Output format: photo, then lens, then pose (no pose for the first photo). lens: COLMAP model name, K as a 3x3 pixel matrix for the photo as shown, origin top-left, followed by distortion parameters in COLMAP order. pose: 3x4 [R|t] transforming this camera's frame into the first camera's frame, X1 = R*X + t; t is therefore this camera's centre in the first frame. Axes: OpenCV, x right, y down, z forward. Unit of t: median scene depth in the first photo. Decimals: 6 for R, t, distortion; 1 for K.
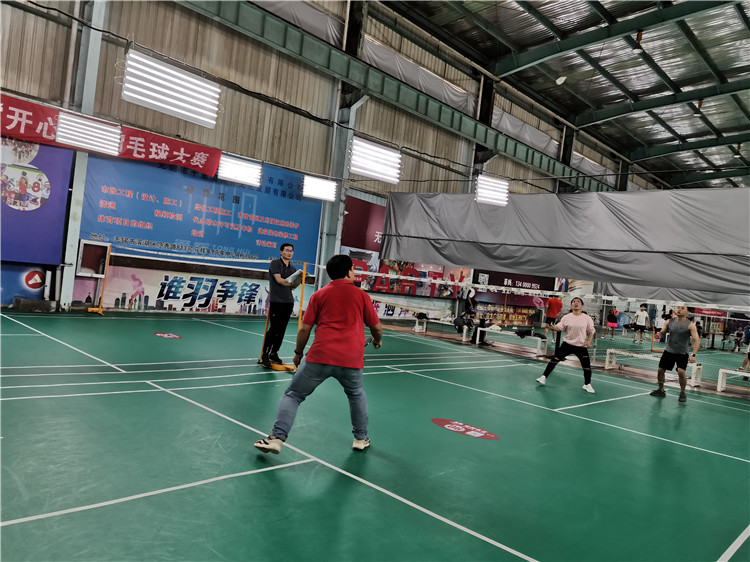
lens RADIAL K [[560.3, 0, 375.8], [0, 560.3, 275.8], [0, 0, 1]] dist [0.193463, -0.237076]
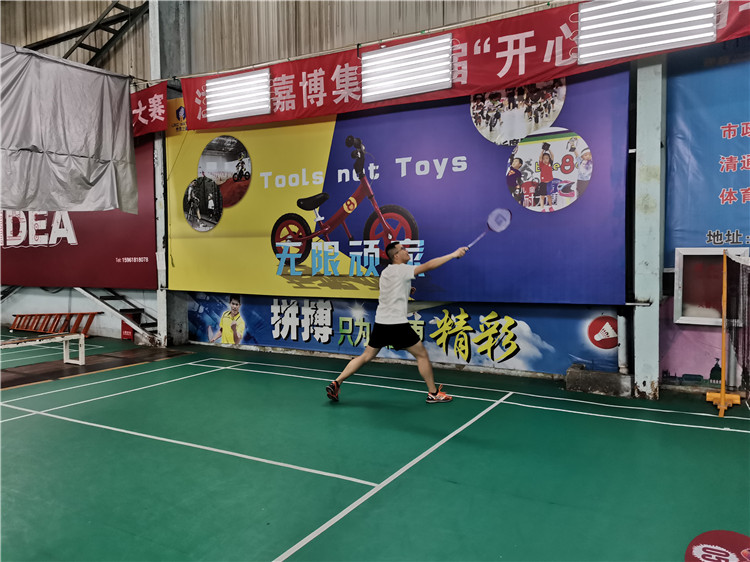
lens RADIAL K [[560.7, 0, 372.1], [0, 560.7, 282.9], [0, 0, 1]] dist [0.099117, -0.109526]
pose [[0.252917, -0.080095, -0.964167, -0.100475], [0.045476, 0.996450, -0.070848, -0.009997], [0.966419, -0.025928, 0.255661, 0.545174]]
